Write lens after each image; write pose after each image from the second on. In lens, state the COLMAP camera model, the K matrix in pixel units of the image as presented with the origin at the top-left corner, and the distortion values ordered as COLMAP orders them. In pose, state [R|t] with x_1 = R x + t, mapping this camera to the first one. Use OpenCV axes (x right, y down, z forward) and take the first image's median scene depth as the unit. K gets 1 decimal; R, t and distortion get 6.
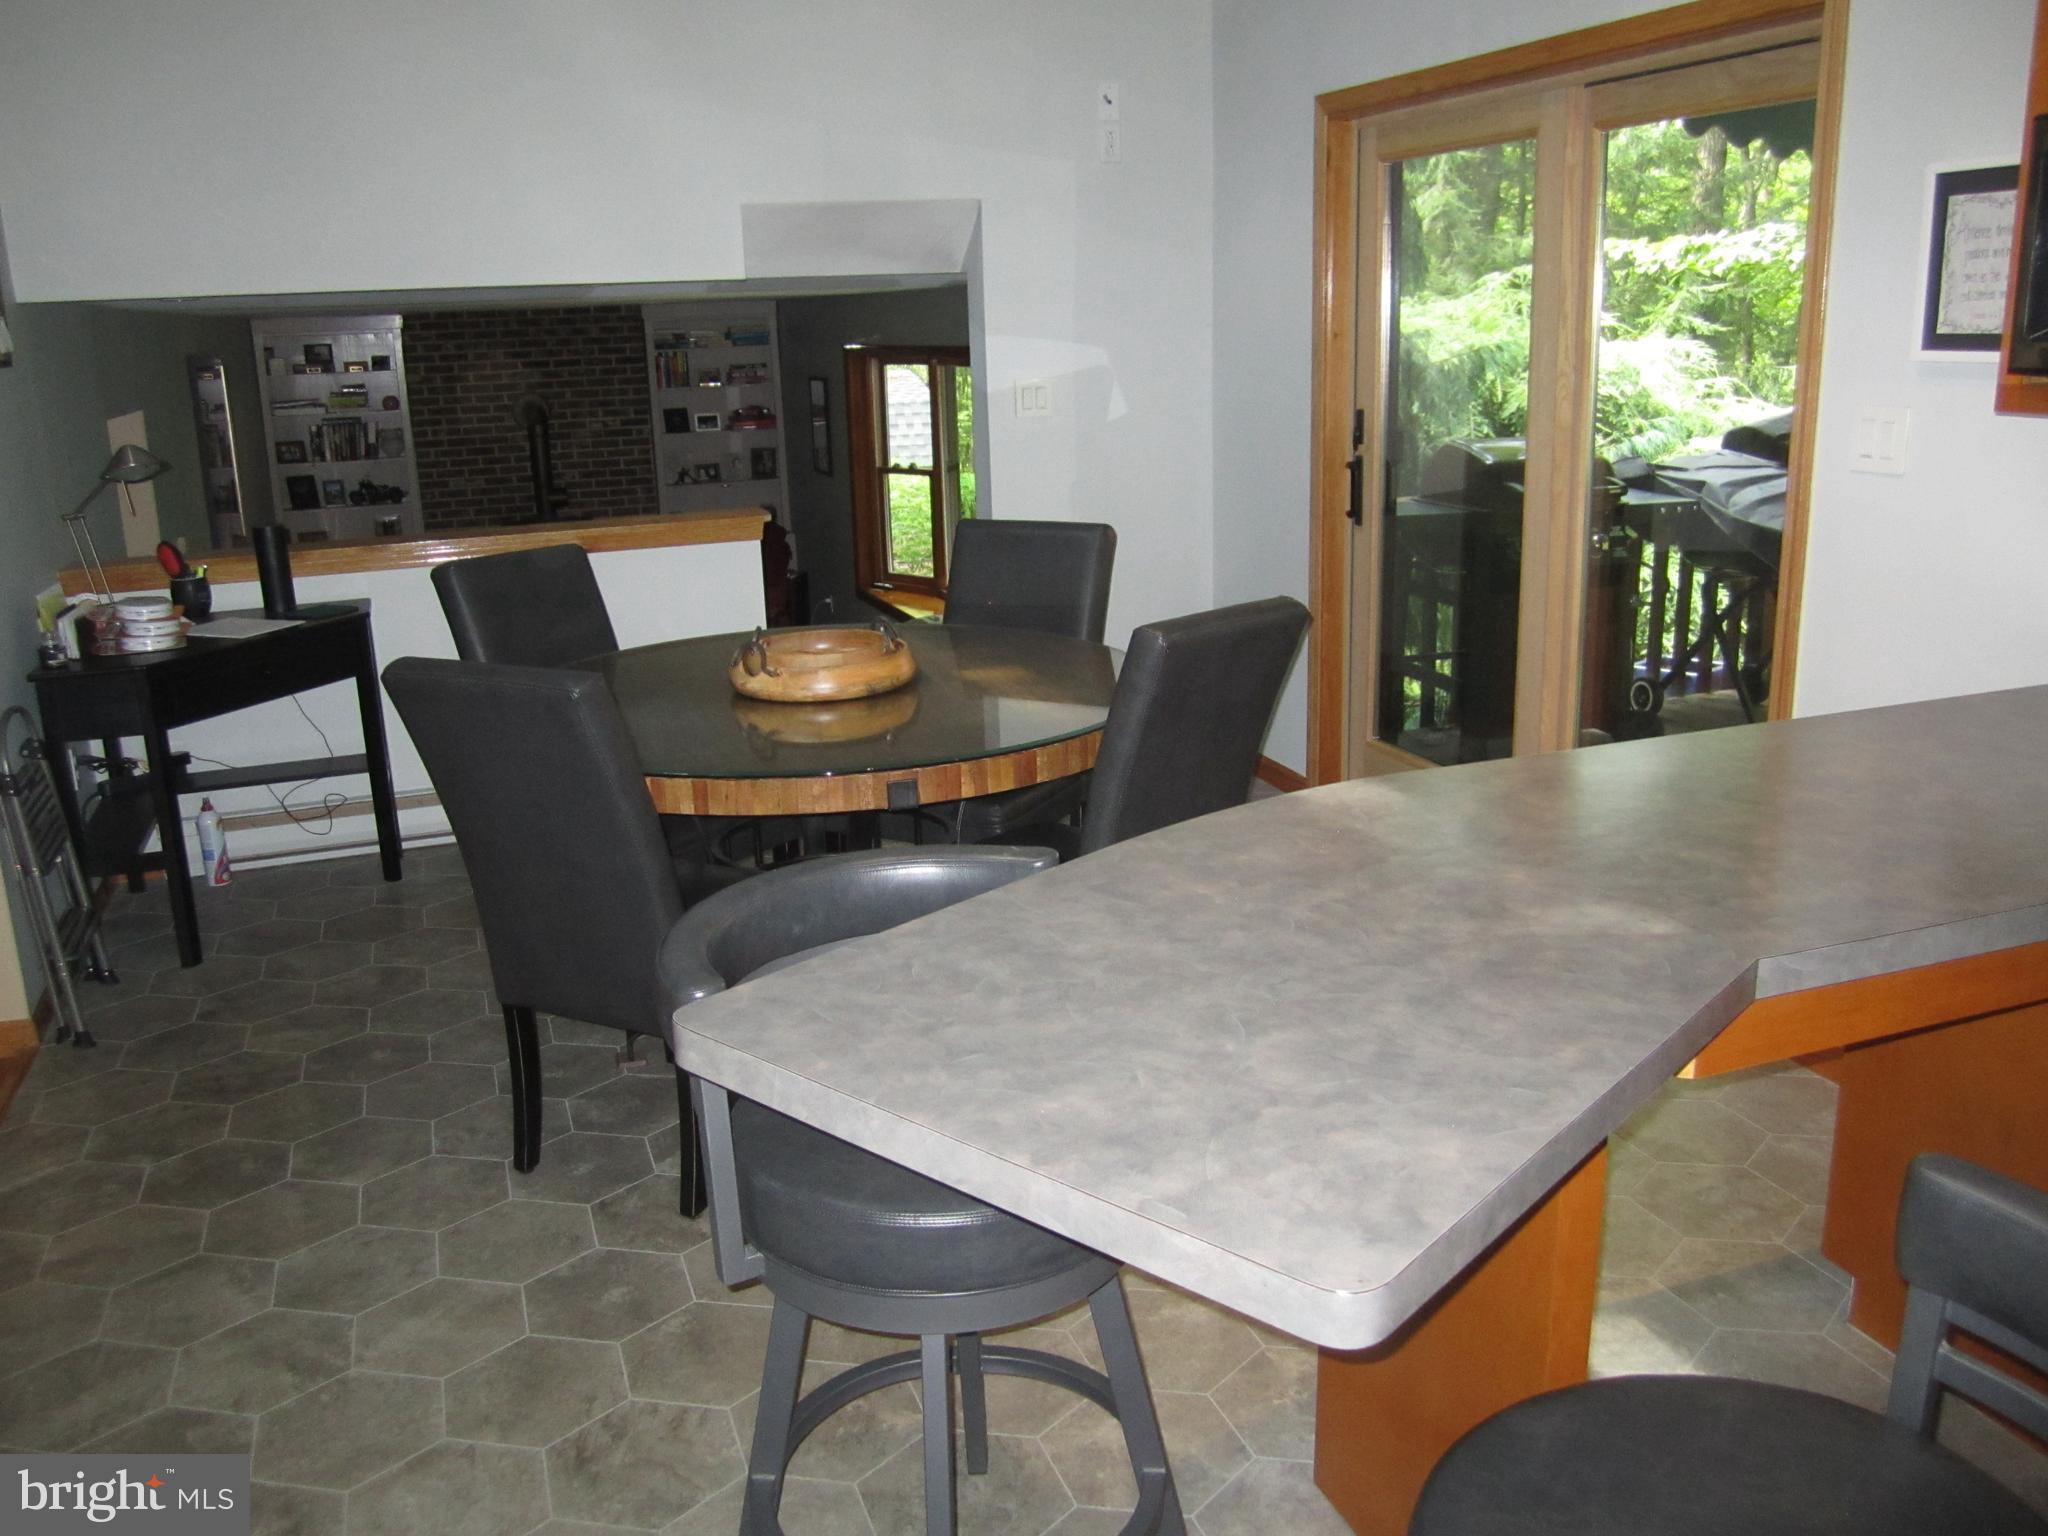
lens RADIAL K [[1691.4, 0, 1028.7], [0, 1691.4, 771.9], [0, 0, 1]] dist [-0.059031, 0.002367]
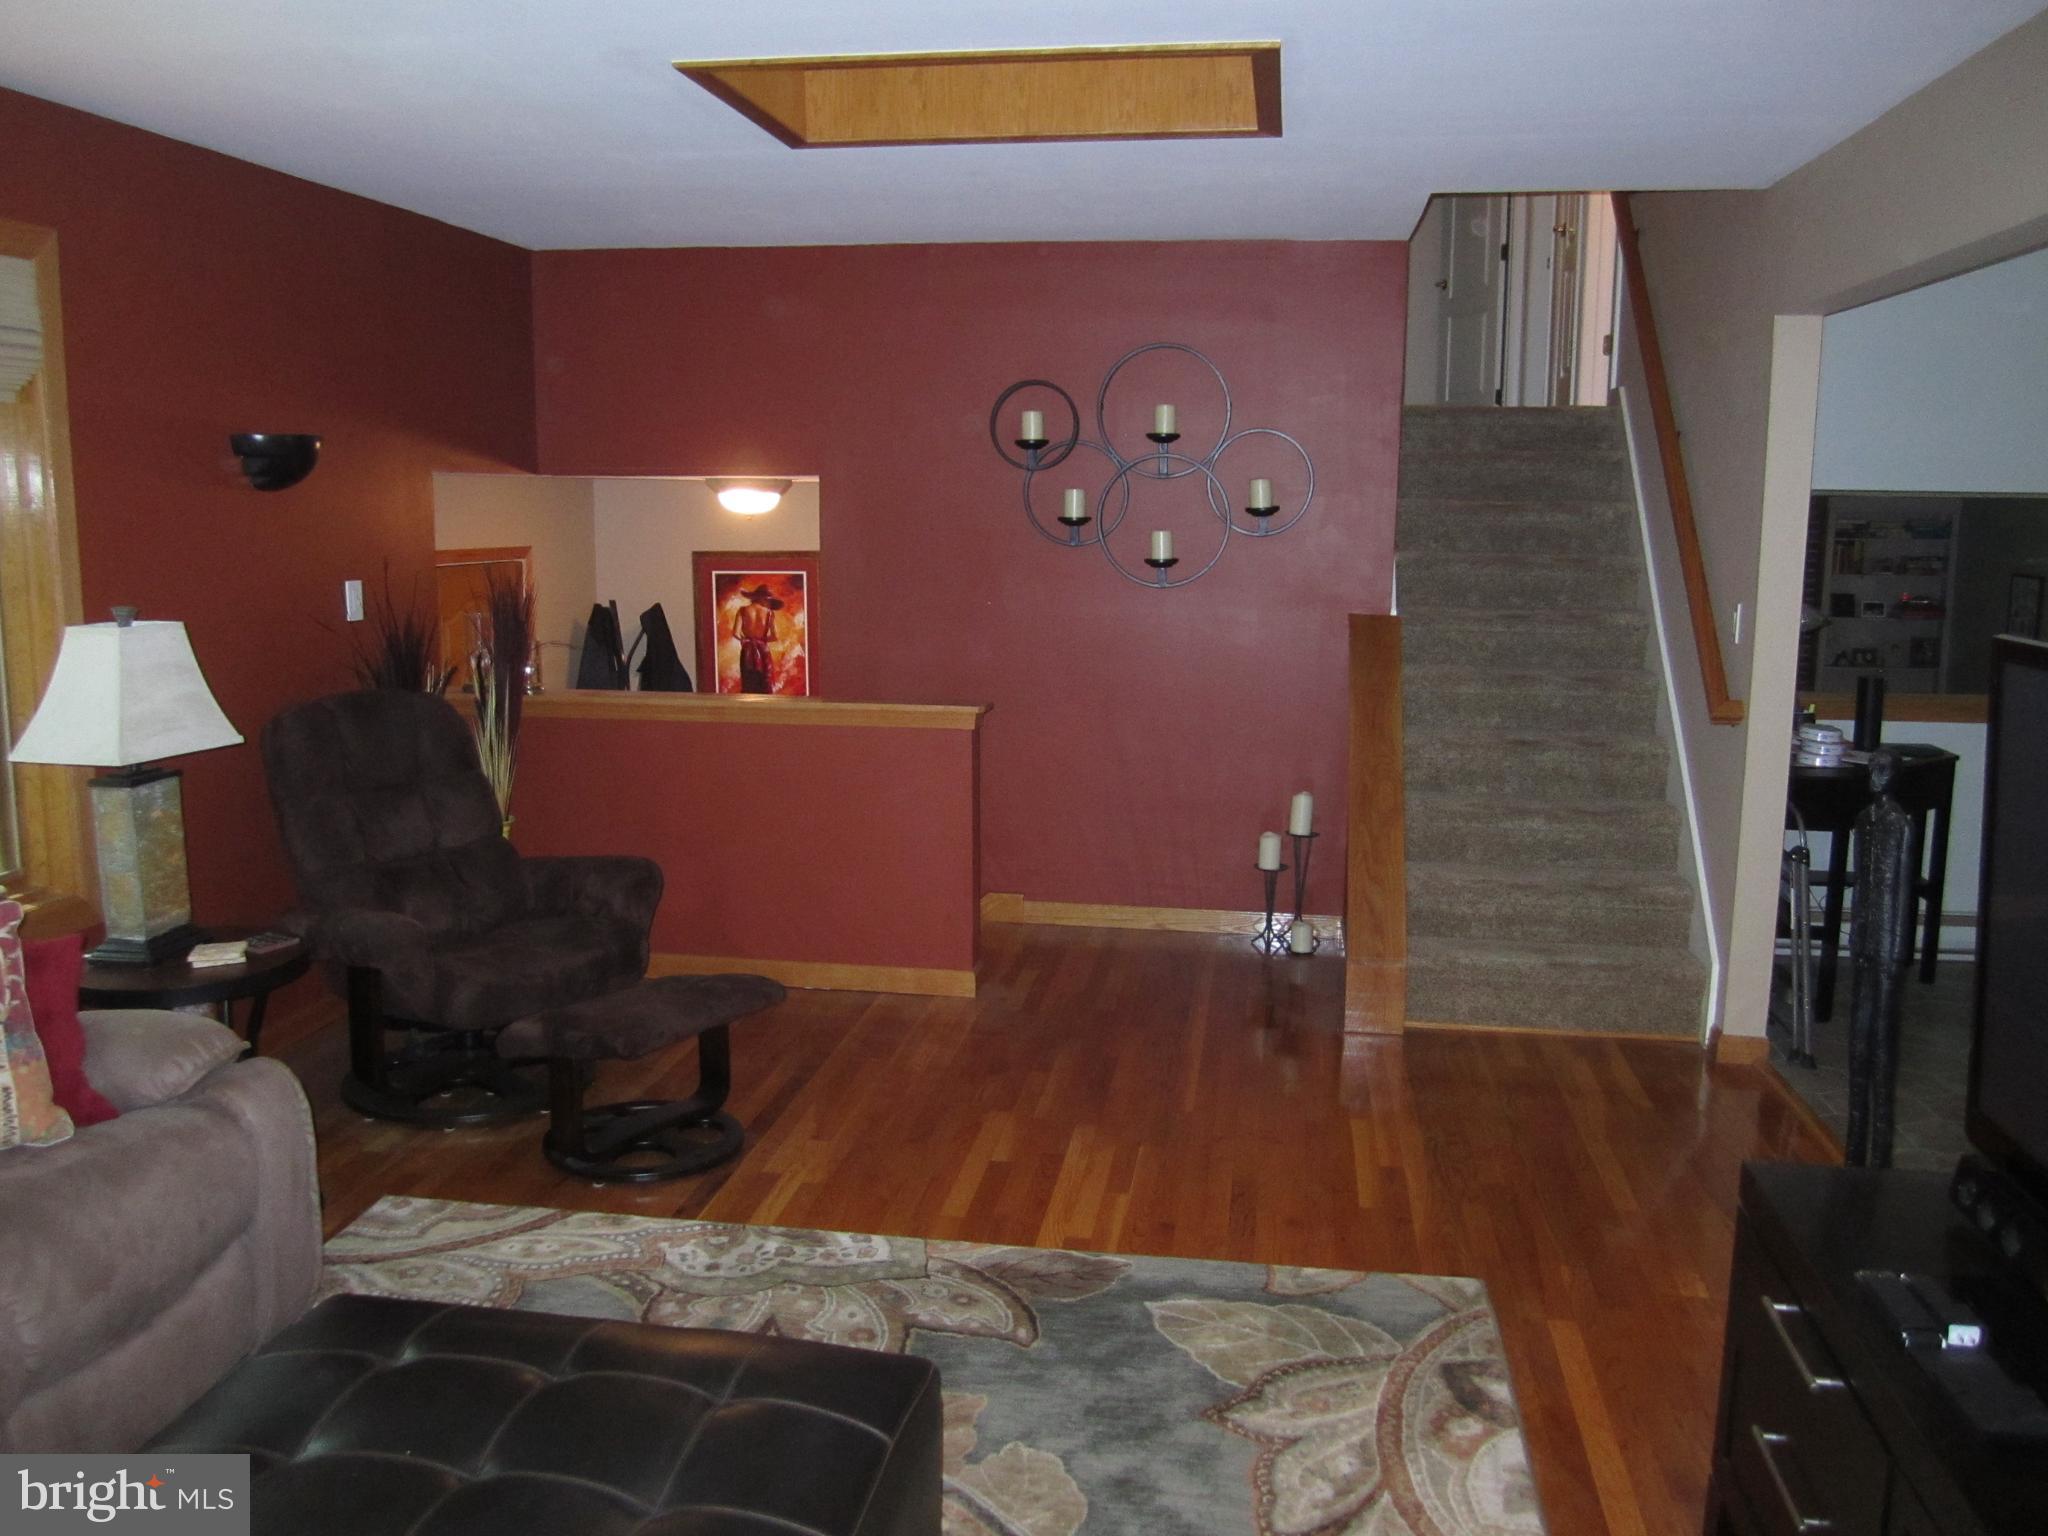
lens RADIAL K [[1691.4, 0, 1024.5], [0, 1691.4, 766.6], [0, 0, 1]] dist [-0.059031, 0.002367]
pose [[0.873303, 0.118166, -0.472630, -0.156511], [-0.164733, 0.984619, -0.058214, 0.033798], [0.458481, 0.128696, 0.879336, -0.128357]]
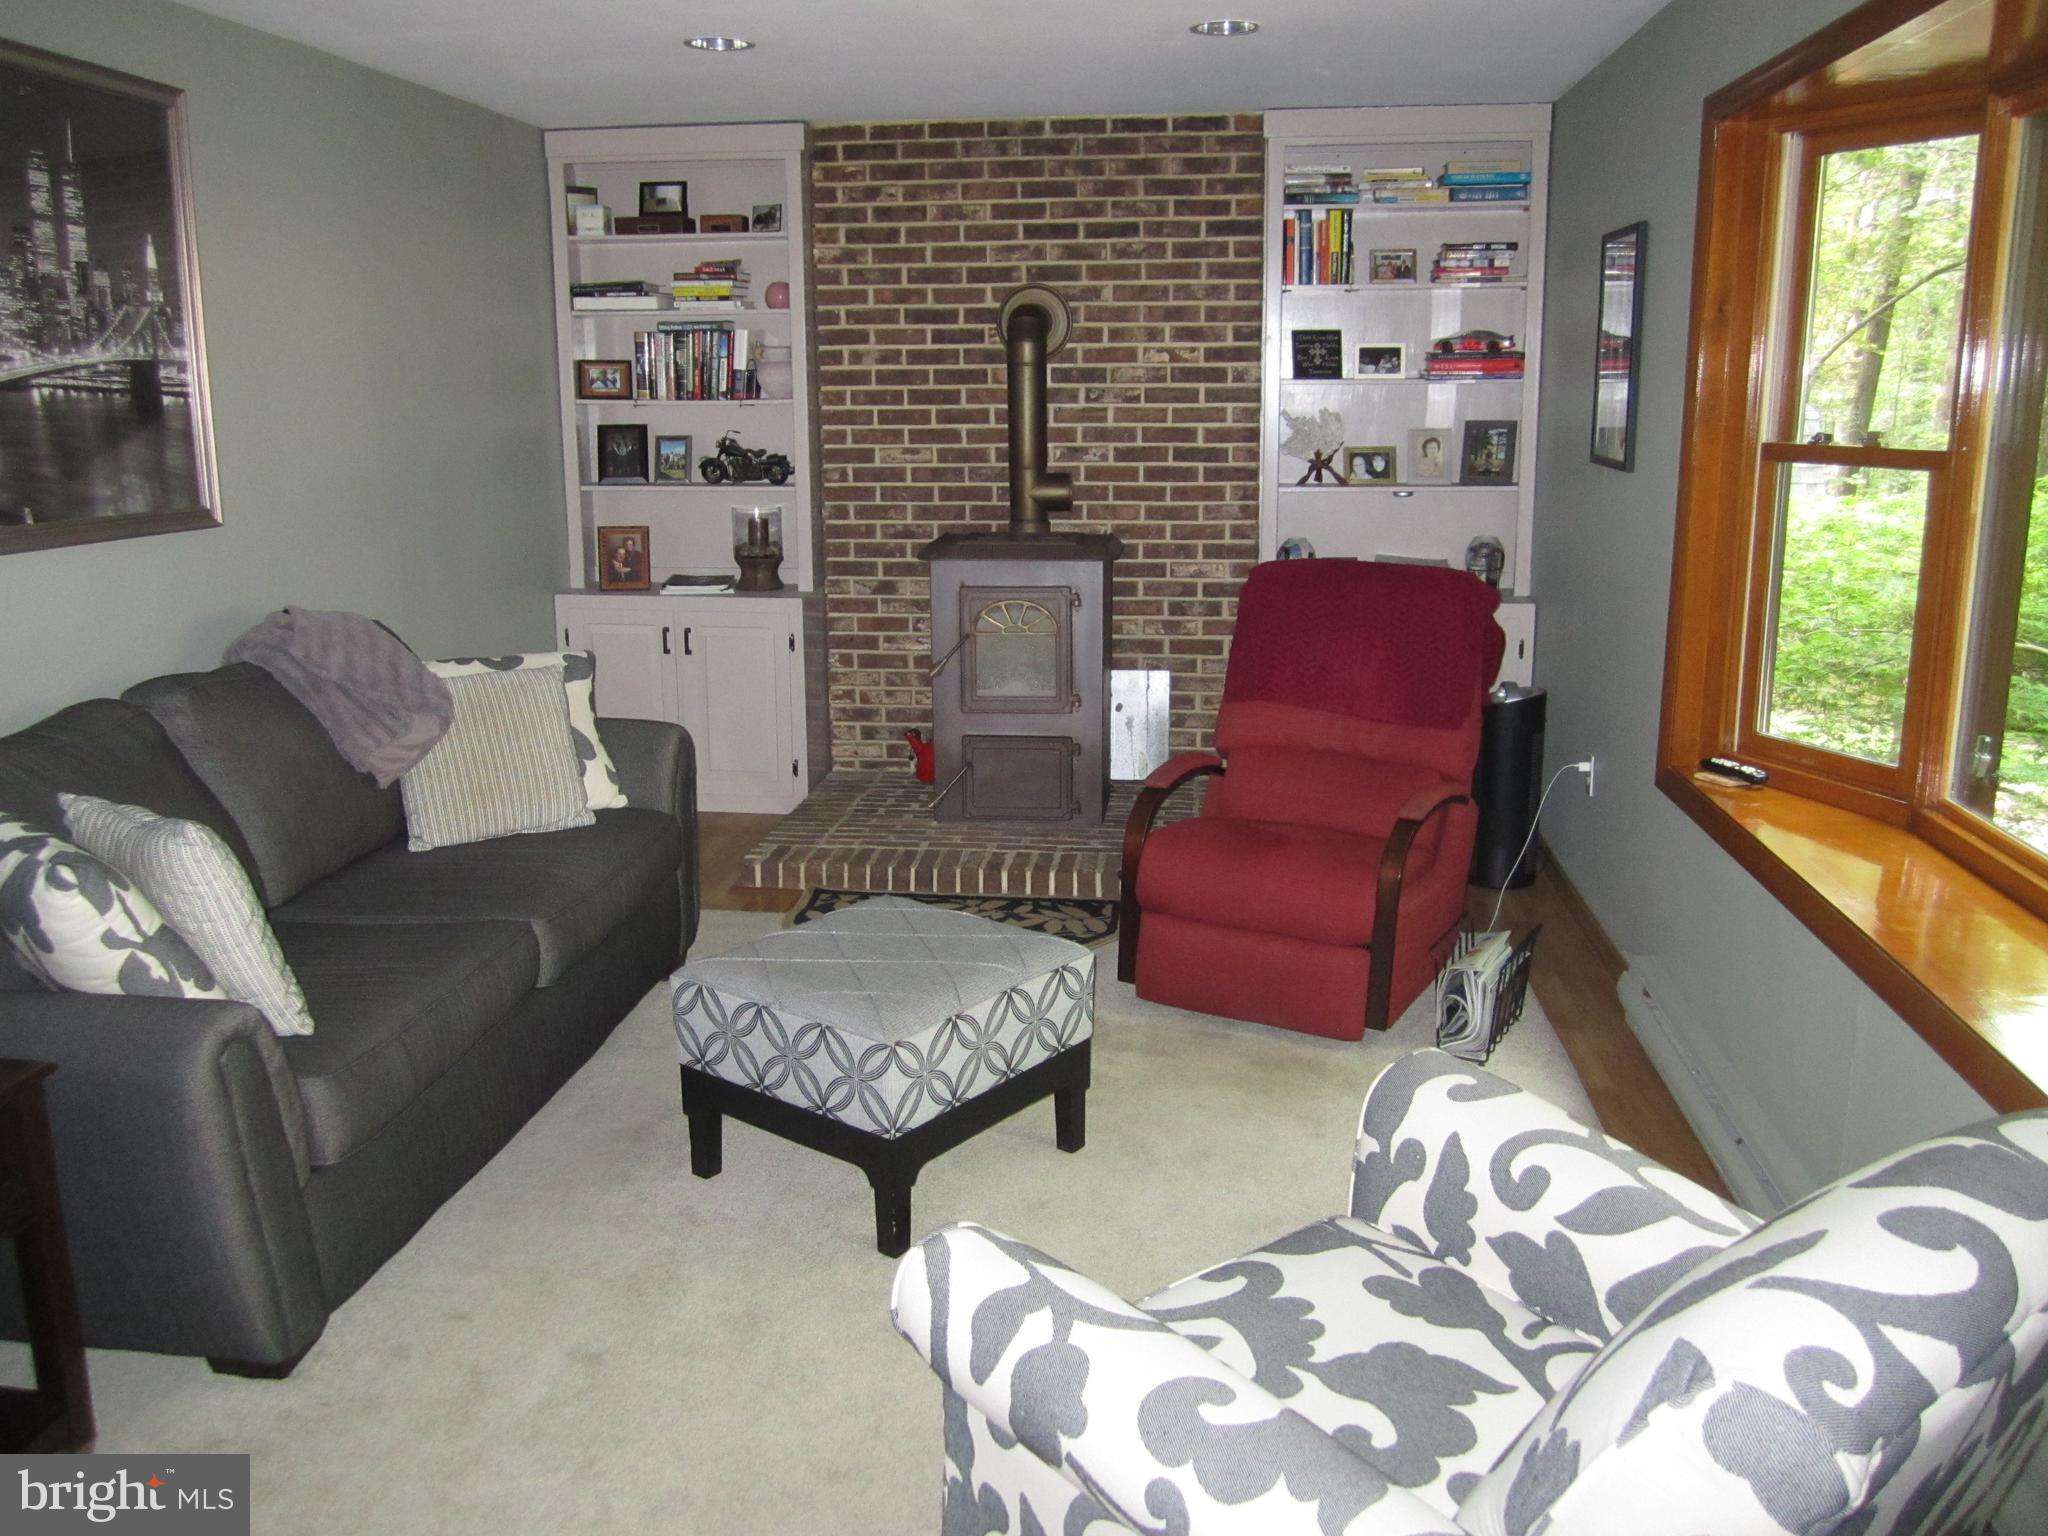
lens RADIAL K [[1691.4, 0, 1027.3], [0, 1691.4, 766.8], [0, 0, 1]] dist [-0.059031, 0.002367]
pose [[0.891359, 0.122837, -0.436337, -0.058182], [-0.137760, 0.990462, -0.002586, -0.079808], [0.431857, 0.062415, 0.899780, 0.547832]]
